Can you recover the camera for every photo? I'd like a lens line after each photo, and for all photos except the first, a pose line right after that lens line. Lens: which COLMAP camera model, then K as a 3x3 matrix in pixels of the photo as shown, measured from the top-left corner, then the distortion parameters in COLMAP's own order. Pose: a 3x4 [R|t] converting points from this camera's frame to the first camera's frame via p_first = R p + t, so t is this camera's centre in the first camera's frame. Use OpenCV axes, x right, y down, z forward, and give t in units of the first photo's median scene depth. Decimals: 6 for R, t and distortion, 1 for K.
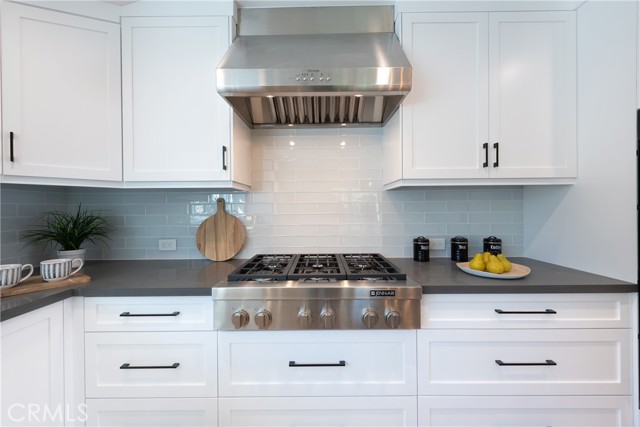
lens RADIAL K [[250.7, 0, 321.2], [0, 250.7, 210.5], [0, 0, 1]] dist [0.010545, -0.001597]
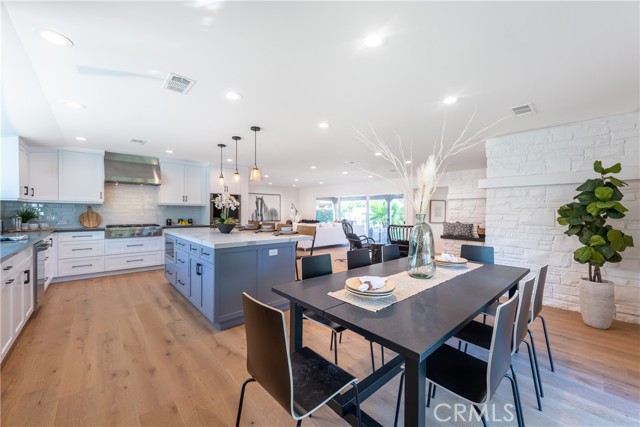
lens RADIAL K [[250.7, 0, 325.1], [0, 250.7, 208.8], [0, 0, 1]] dist [0.010545, -0.001597]
pose [[0.736398, 0.019198, 0.676276, -0.451909], [-0.007343, 0.999765, -0.020385, 0.024526], [-0.676508, 0.010046, 0.736366, -3.626649]]
